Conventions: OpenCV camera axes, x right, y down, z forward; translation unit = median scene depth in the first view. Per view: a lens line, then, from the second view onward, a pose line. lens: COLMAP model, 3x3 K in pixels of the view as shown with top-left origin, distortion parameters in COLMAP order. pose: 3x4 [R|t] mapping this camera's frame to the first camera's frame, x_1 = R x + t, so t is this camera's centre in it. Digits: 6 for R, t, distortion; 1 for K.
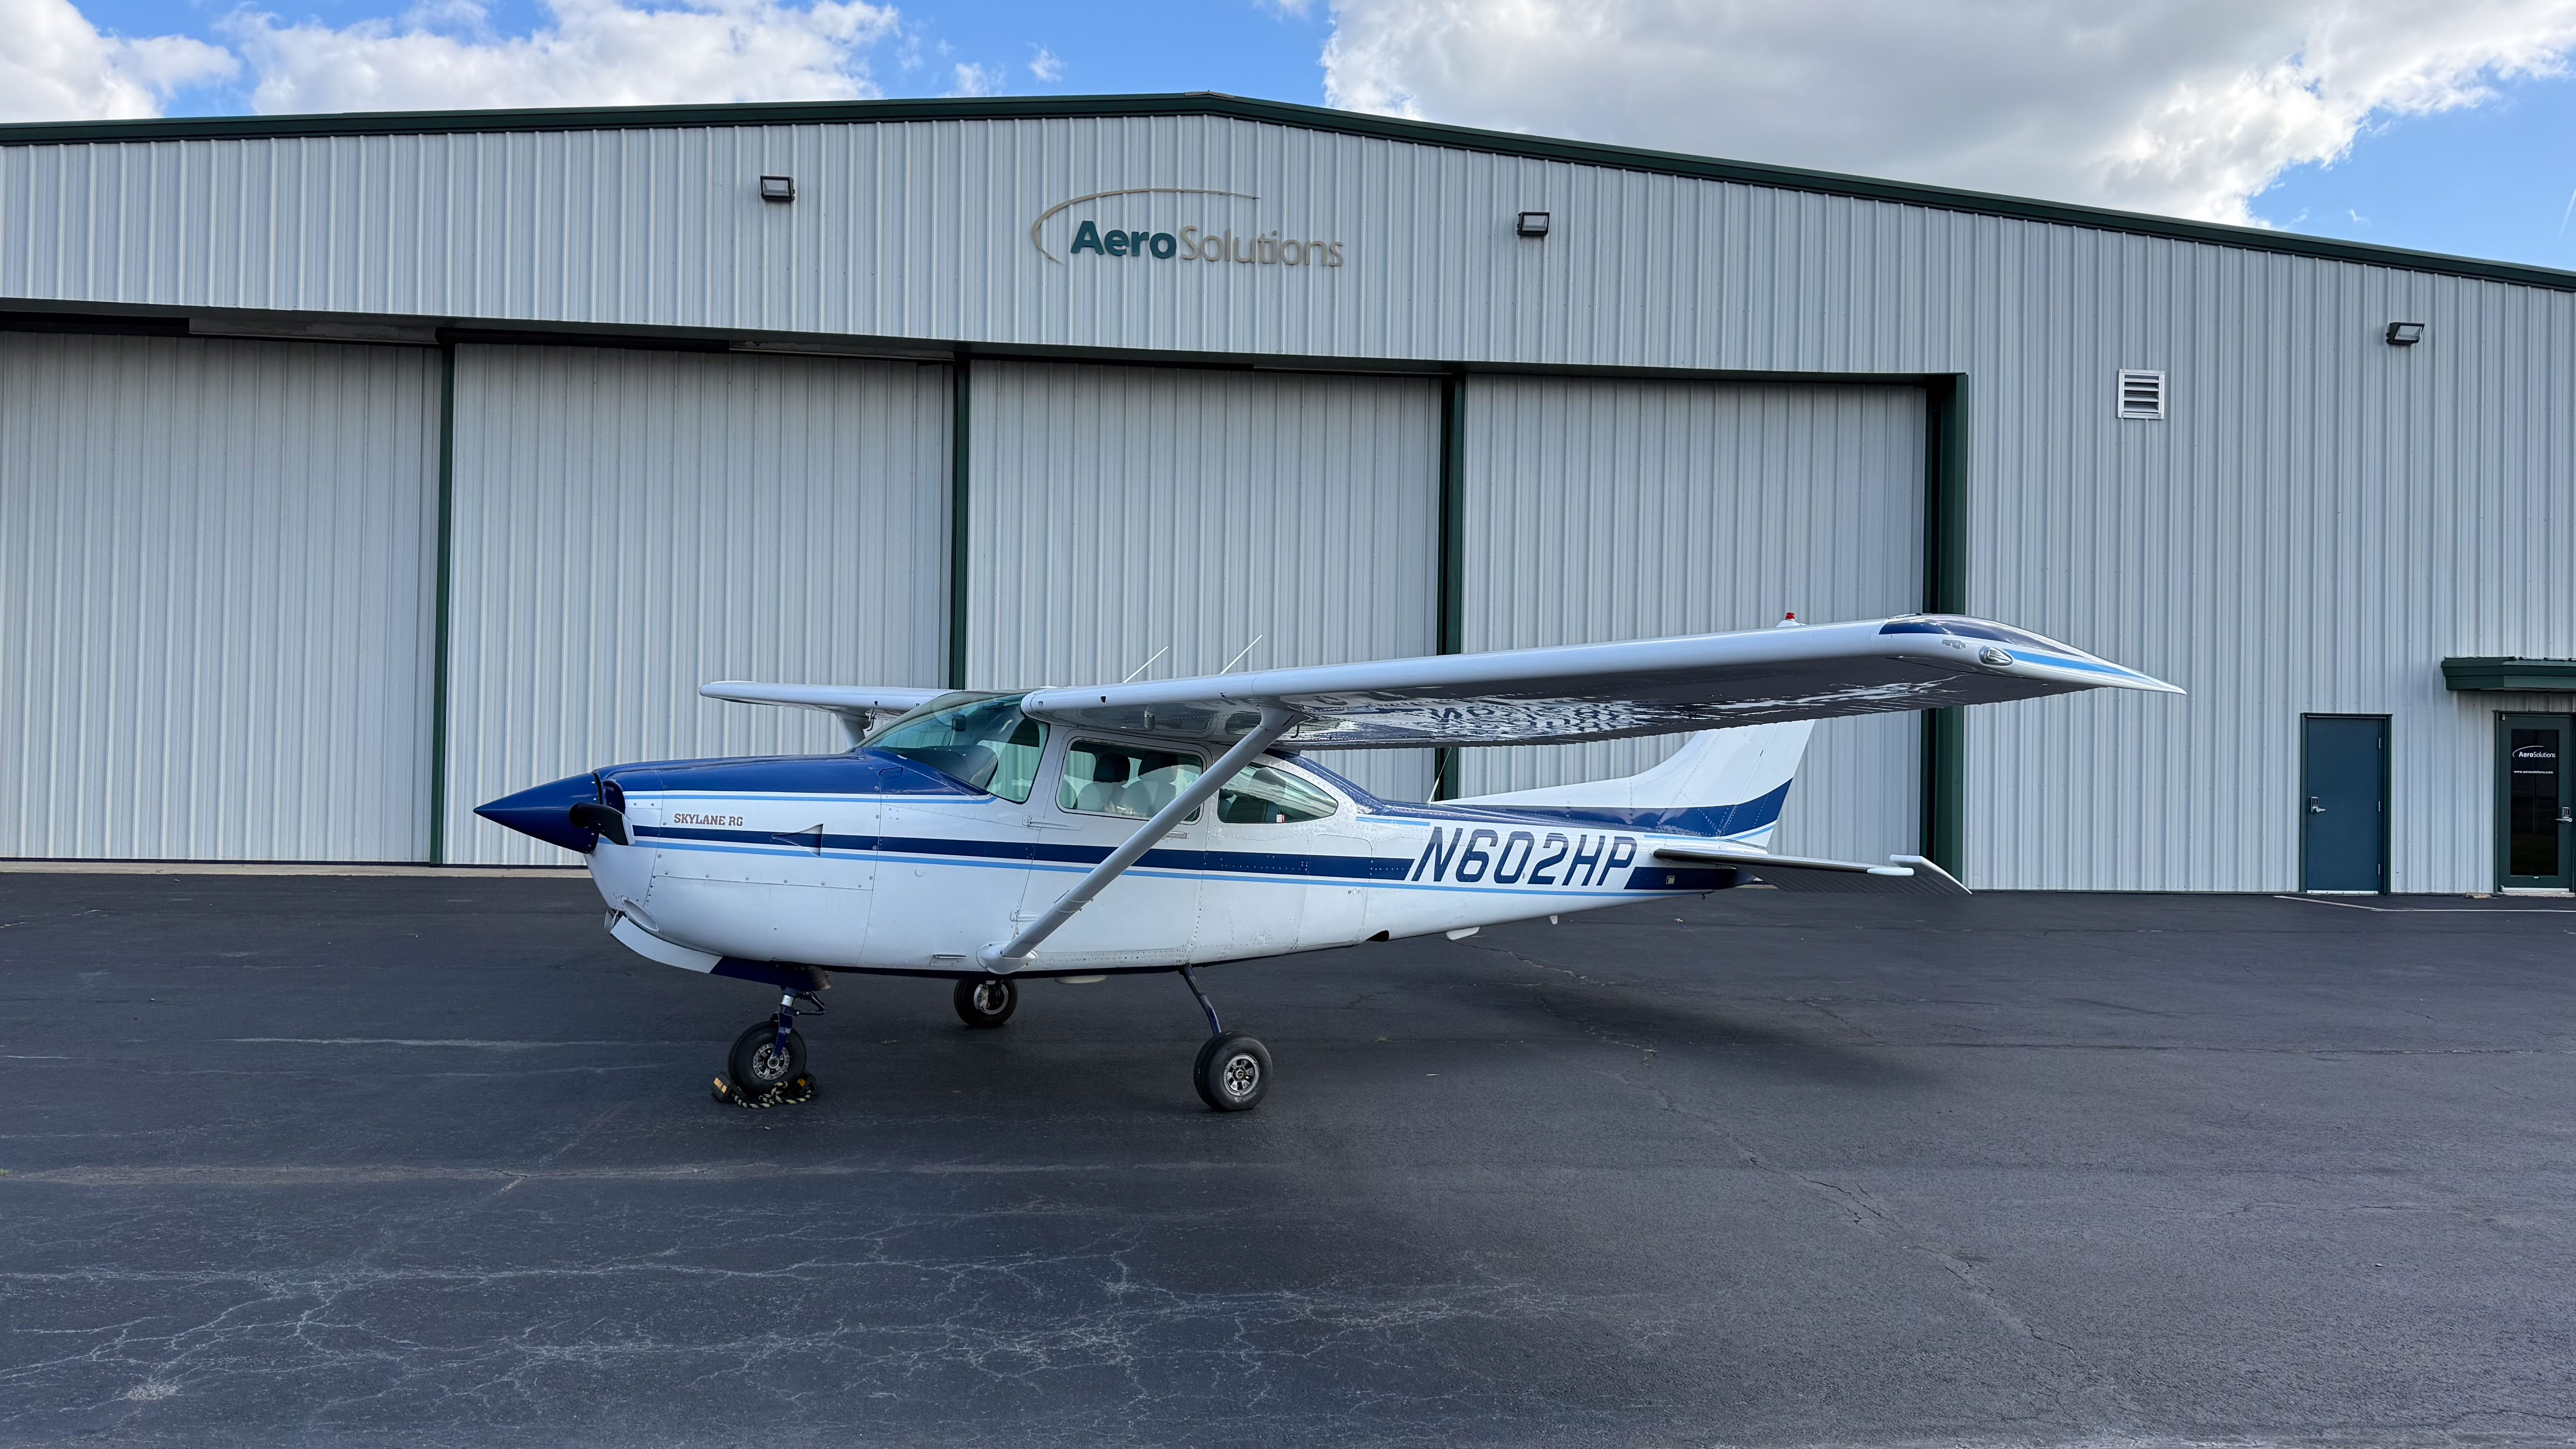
lens RADIAL K [[1831.5, 0, 1301.2], [0, 1831.5, 736.2], [0, 0, 1]] dist [0.075518, -0.114710]
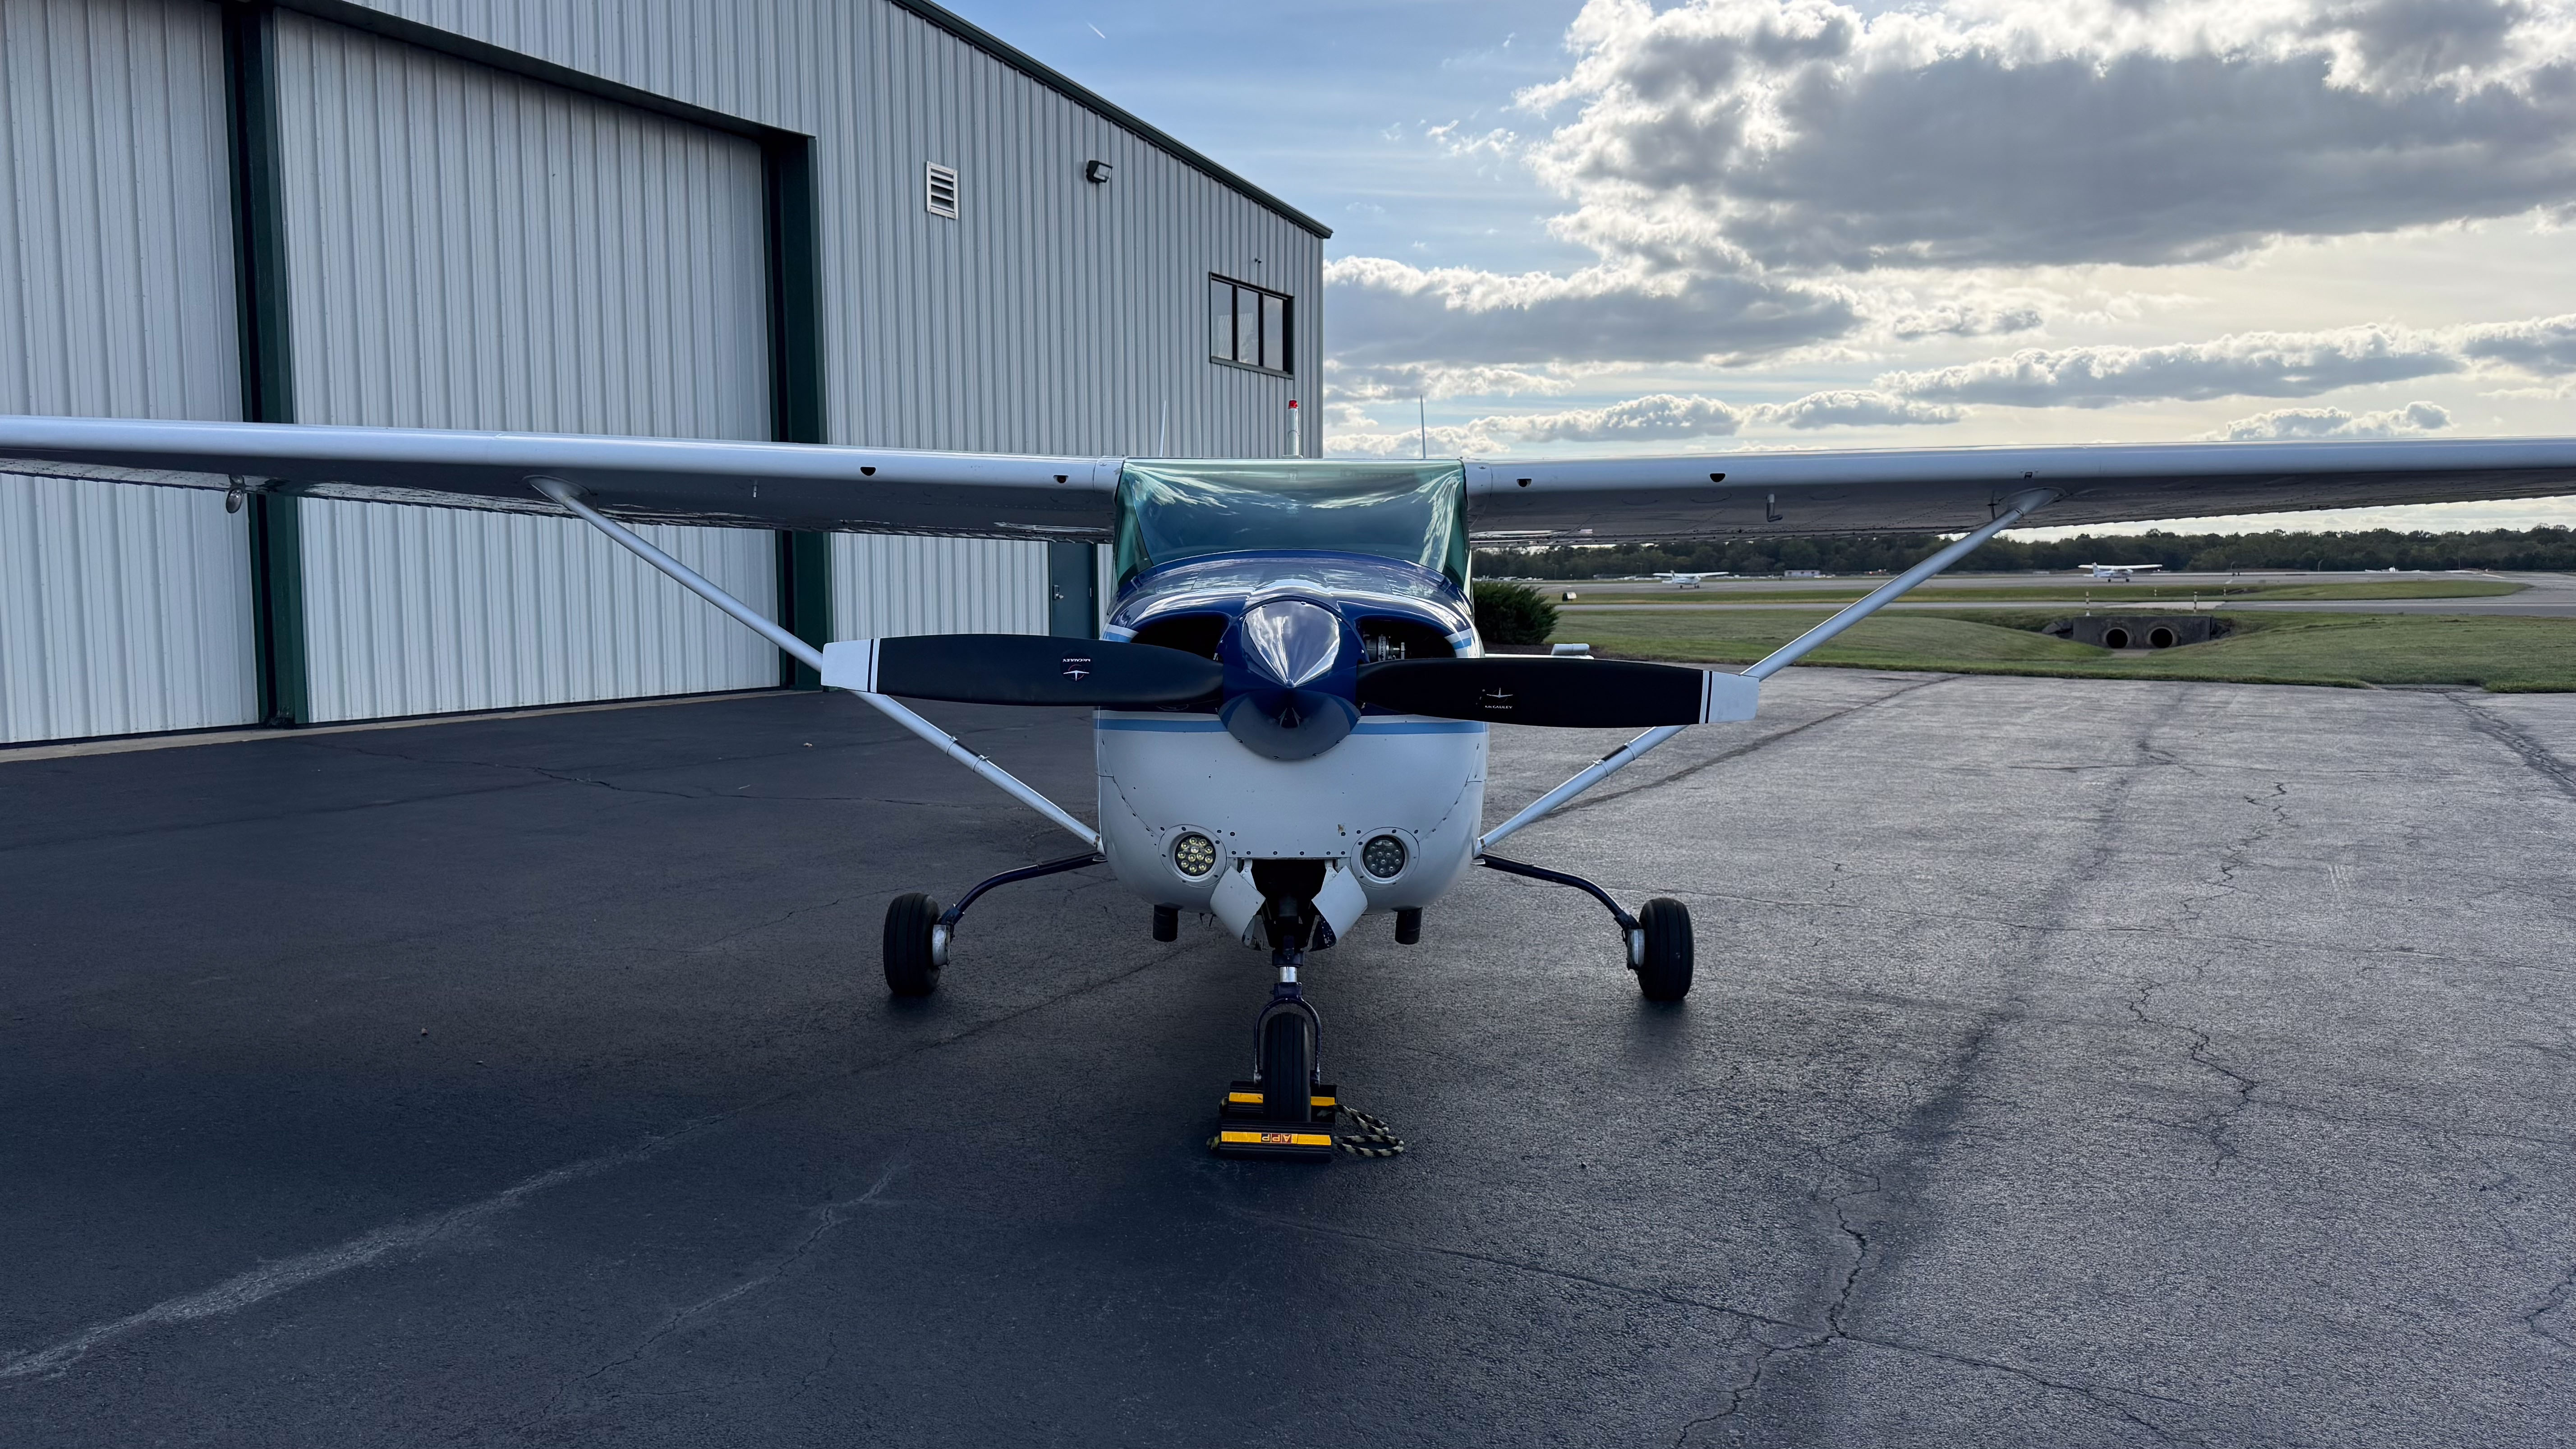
lens RADIAL K [[1831.5, 0, 1264.6], [0, 1831.5, 705.2], [0, 0, 1]] dist [0.075518, -0.114710]
pose [[0.557804, -0.079000, 0.826204, -0.325084], [-0.000026, 0.995458, 0.095201, -0.000956], [-0.829973, -0.053125, 0.555268, 0.299494]]
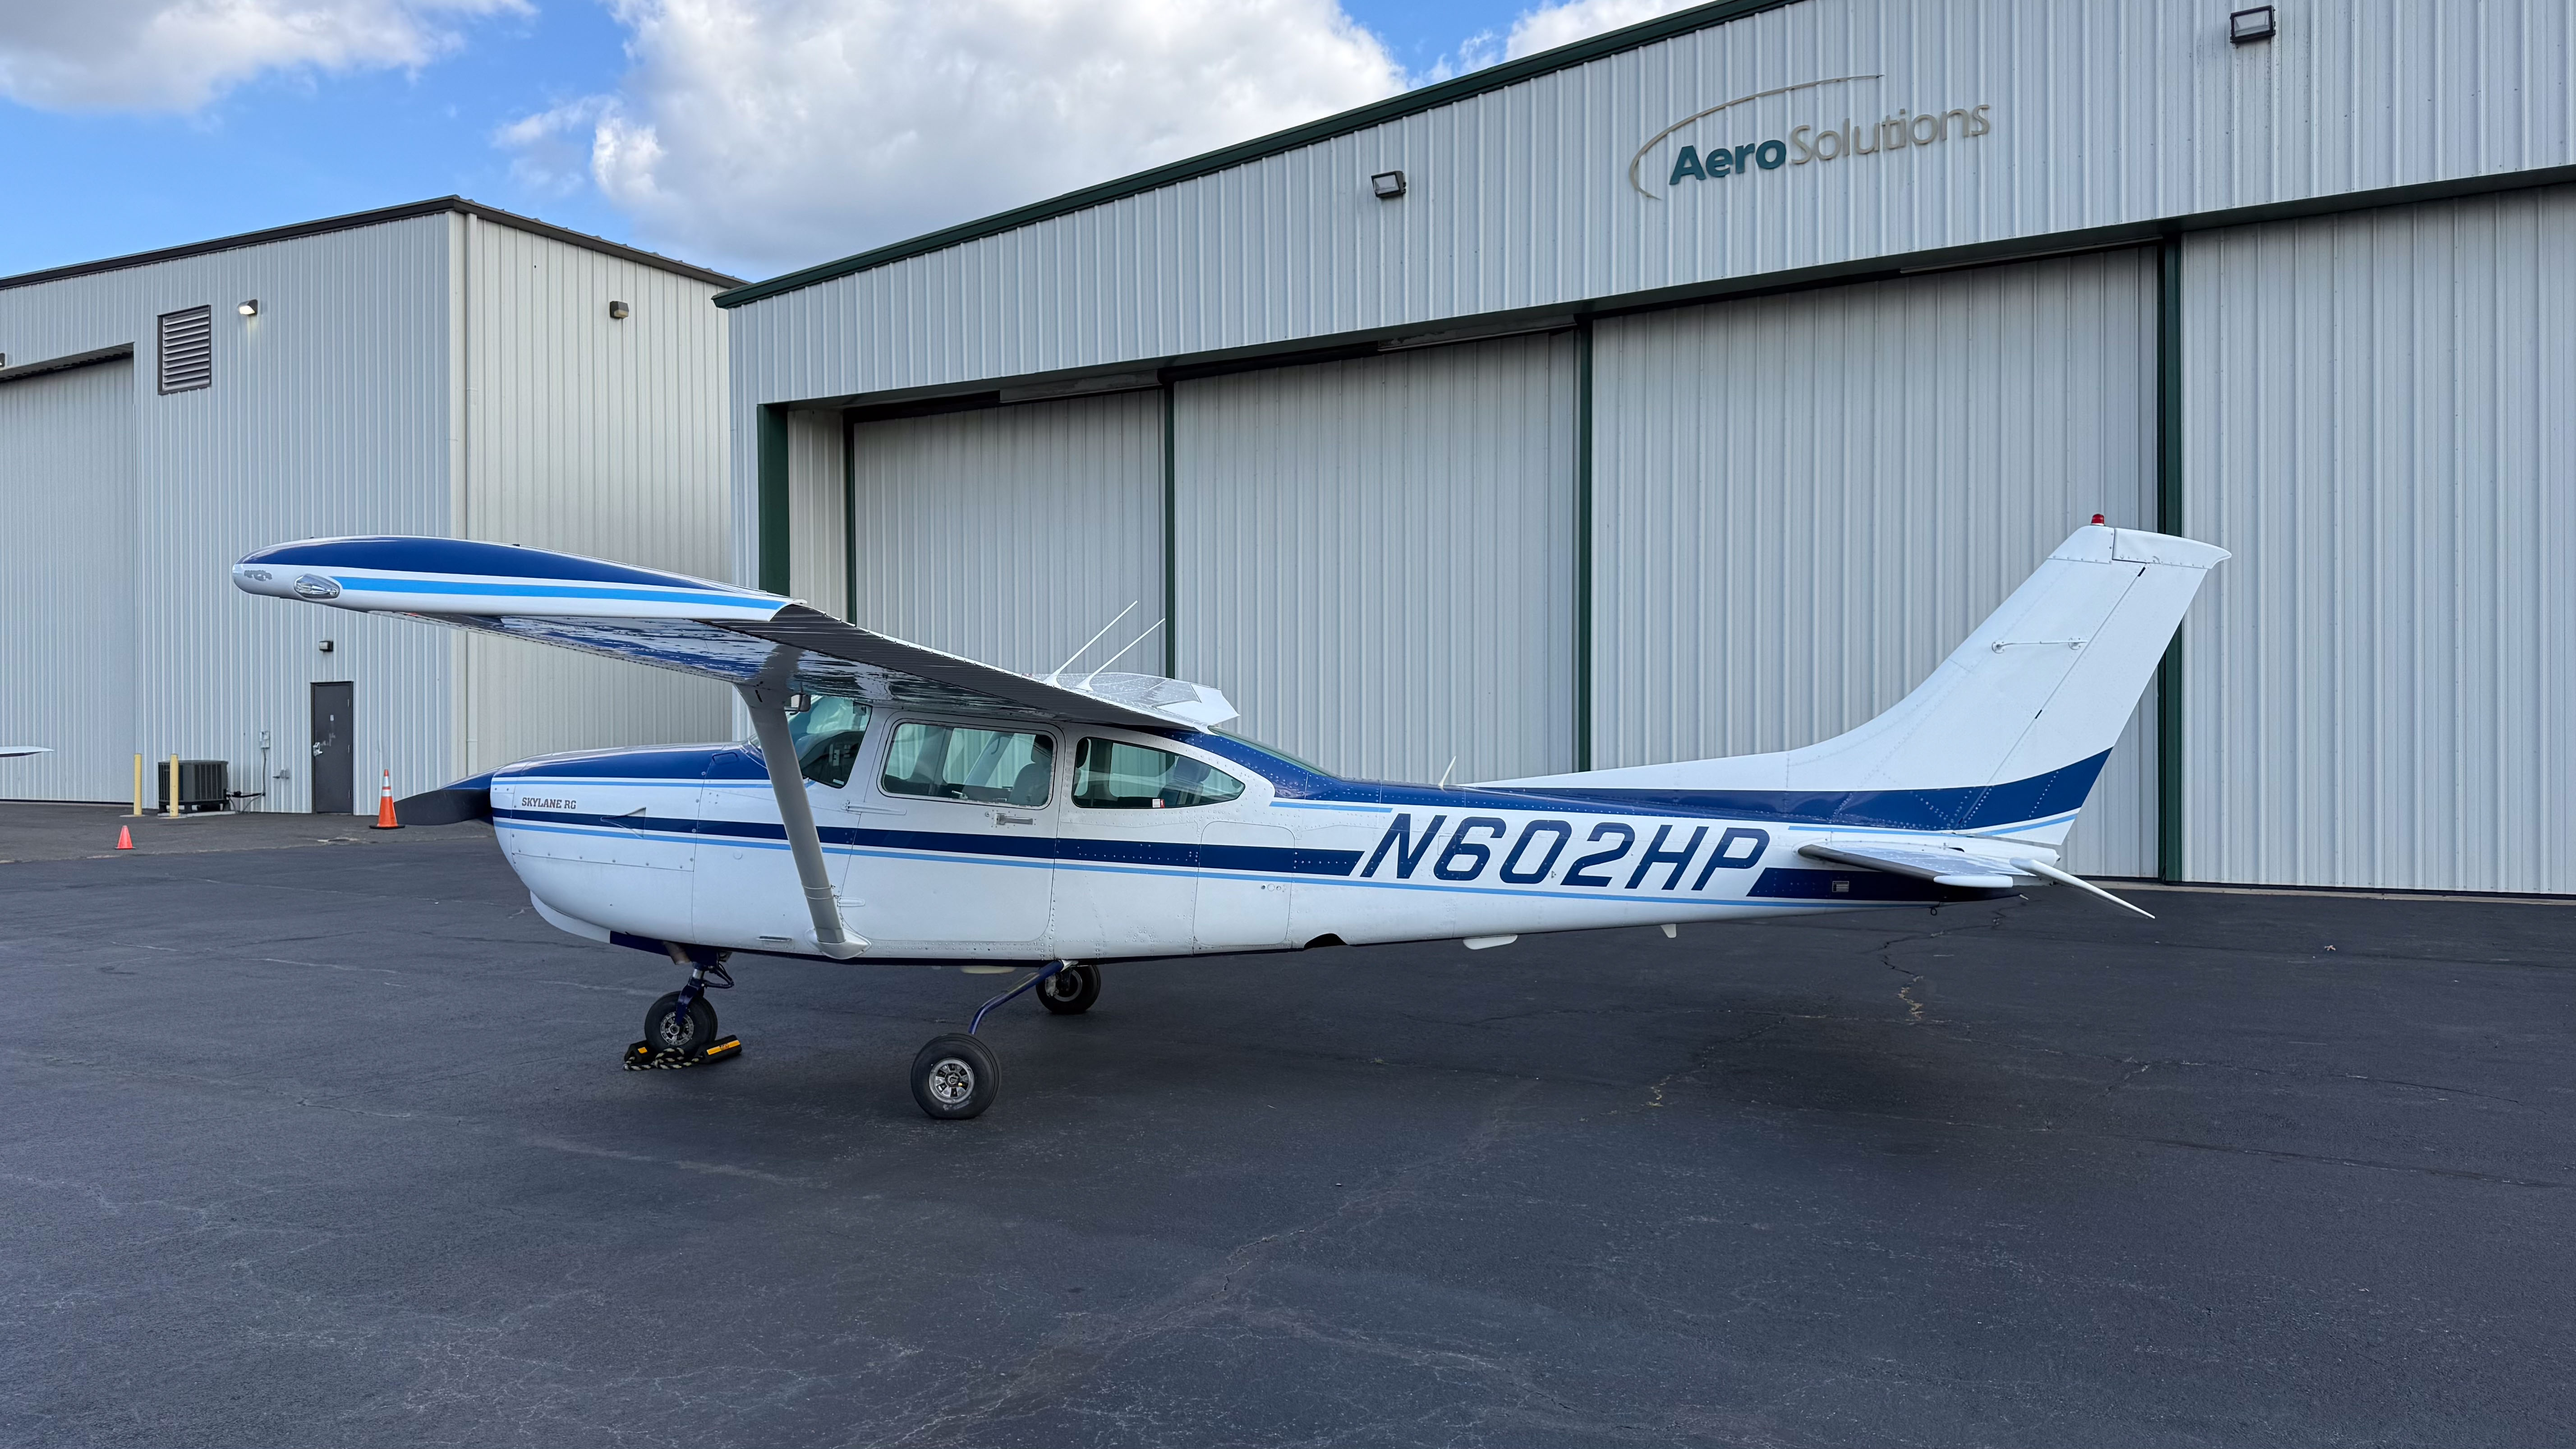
lens RADIAL K [[1831.5, 0, 1253.0], [0, 1831.5, 730.9], [0, 0, 1]] dist [0.075518, -0.114710]
pose [[0.795572, -0.022102, -0.605456, 0.259181], [0.025499, 0.999670, -0.002987, 0.005950], [0.605322, -0.013063, 0.795873, 0.140816]]
